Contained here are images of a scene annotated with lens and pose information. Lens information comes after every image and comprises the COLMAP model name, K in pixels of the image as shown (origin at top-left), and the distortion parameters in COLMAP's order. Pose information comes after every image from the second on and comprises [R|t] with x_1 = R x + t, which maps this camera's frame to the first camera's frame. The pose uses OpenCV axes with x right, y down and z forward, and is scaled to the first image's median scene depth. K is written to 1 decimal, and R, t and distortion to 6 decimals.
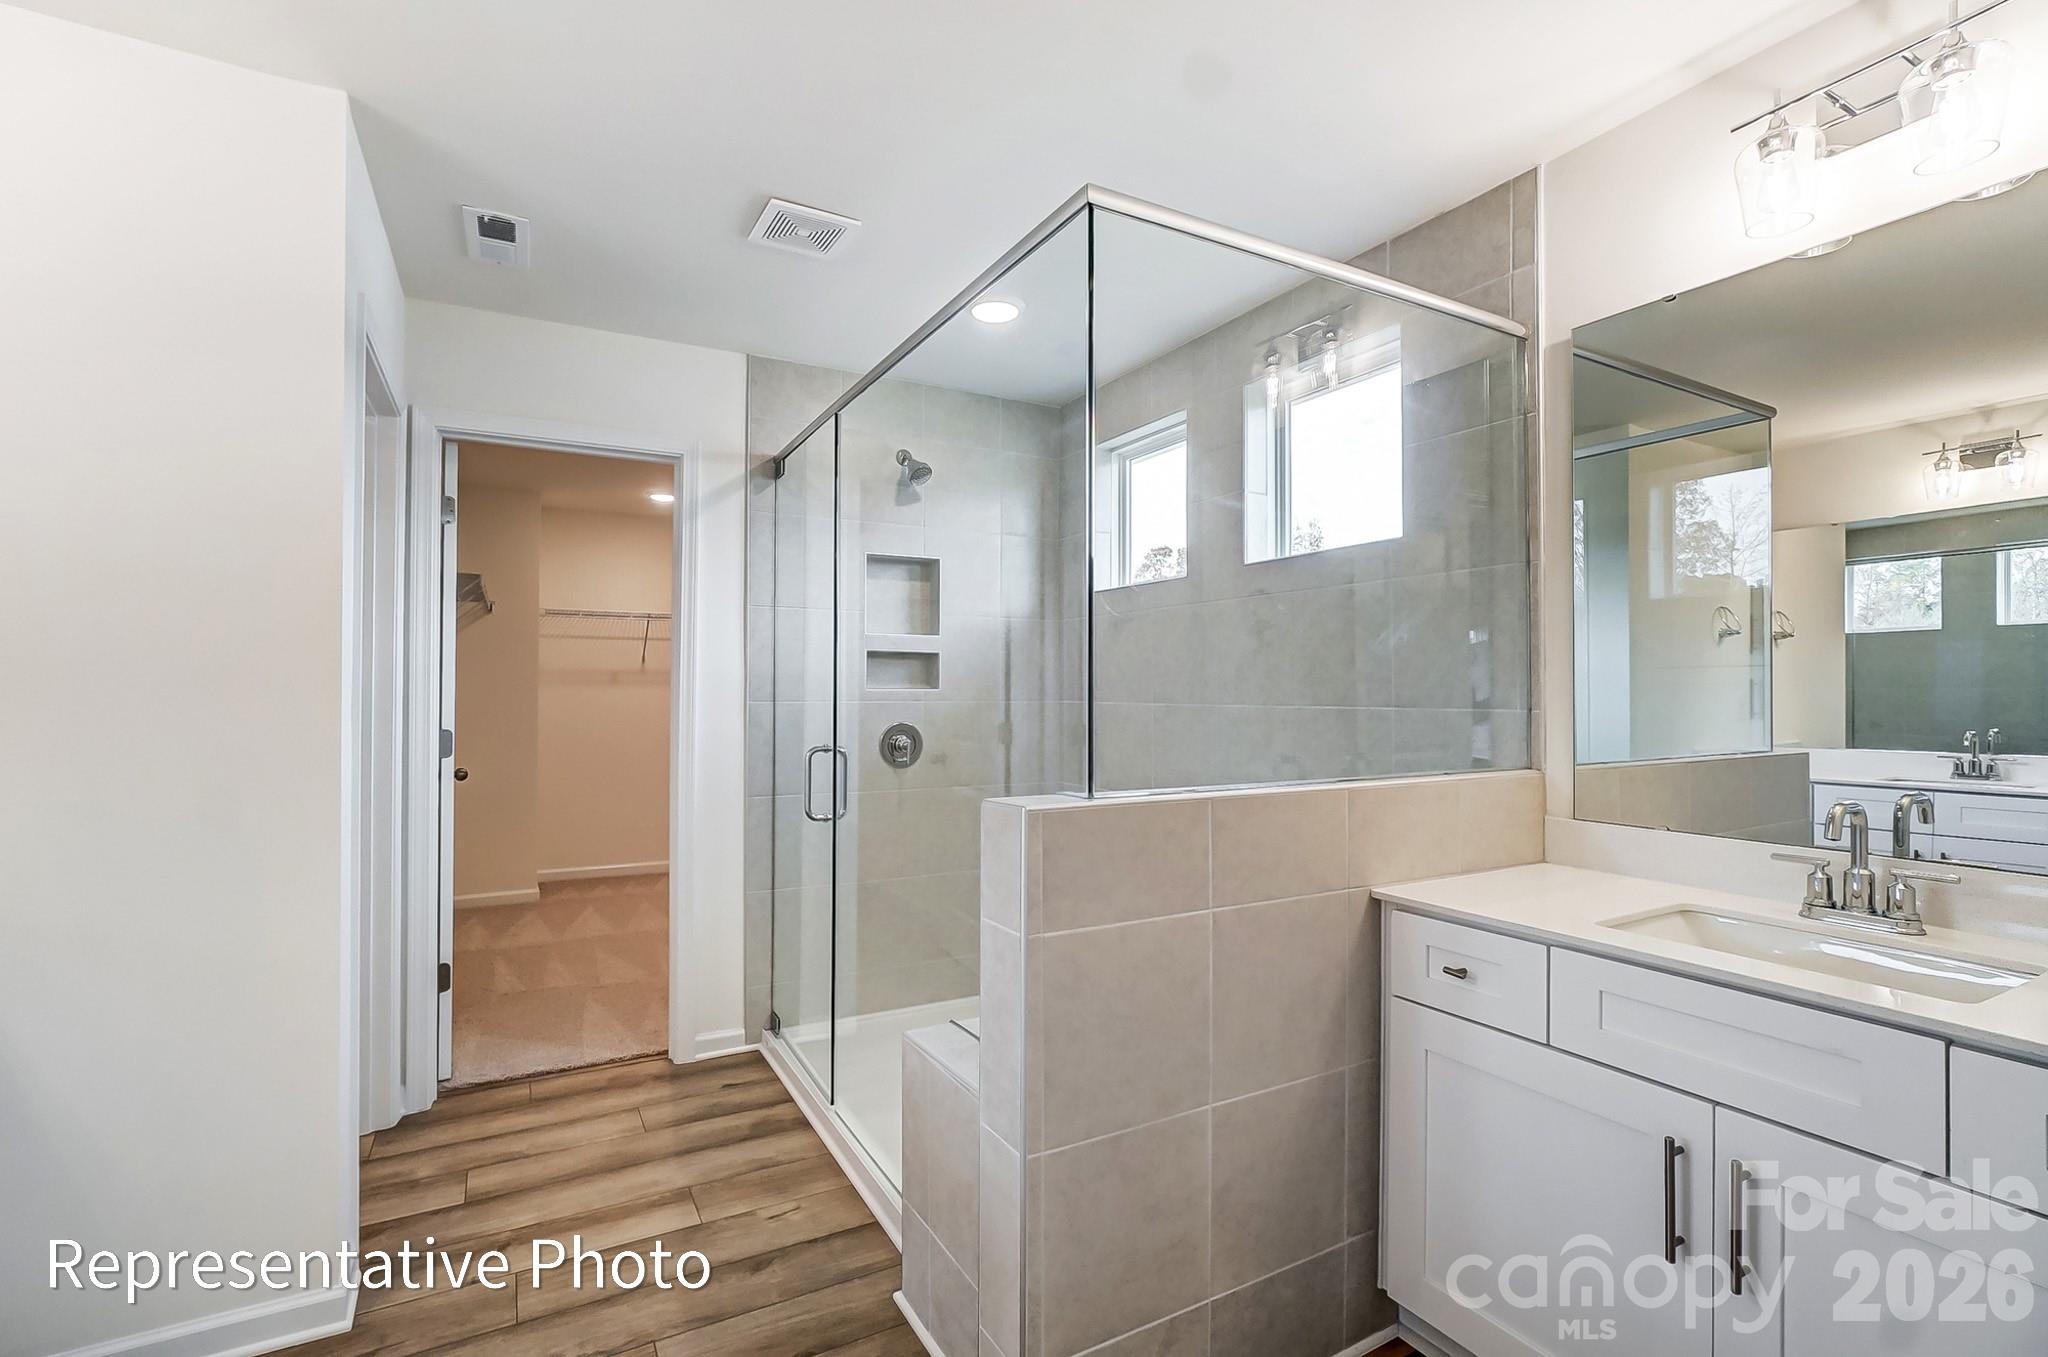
lens RADIAL K [[929.6, 0, 1004.3], [0, 929.6, 681.2], [0, 0, 1]] dist [-0.002612, 0.001955]
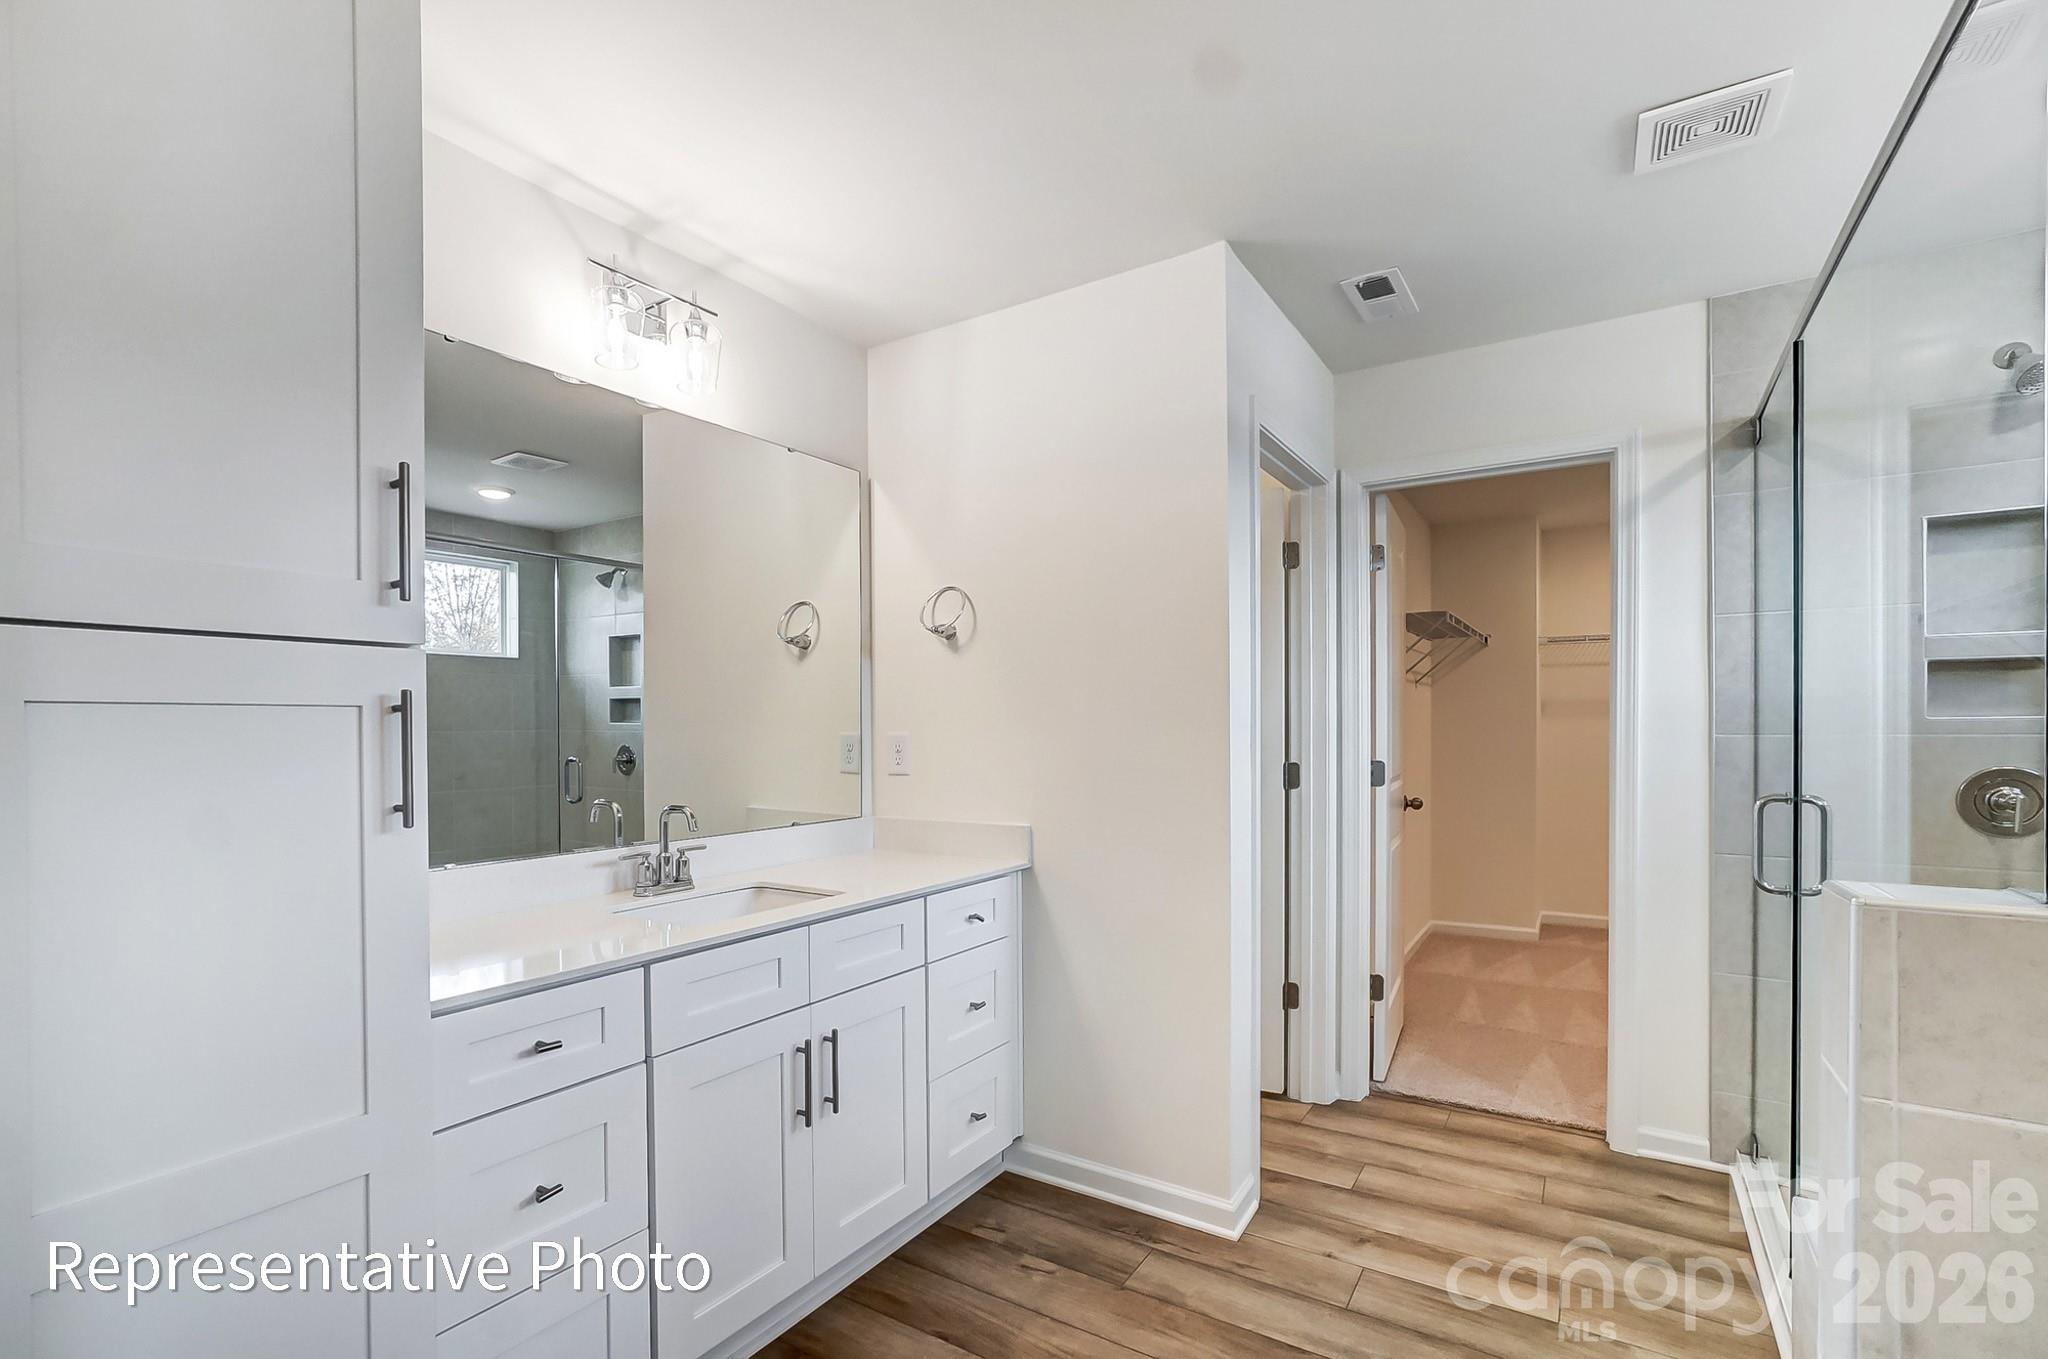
lens RADIAL K [[929.6, 0, 977.3], [0, 929.6, 731.6], [0, 0, 1]] dist [-0.002612, 0.001955]
pose [[0.486609, -0.002338, -0.873617, 0.120595], [0.018182, 0.999807, 0.007452, 0.001546], [0.873430, -0.019510, 0.486558, 0.062005]]
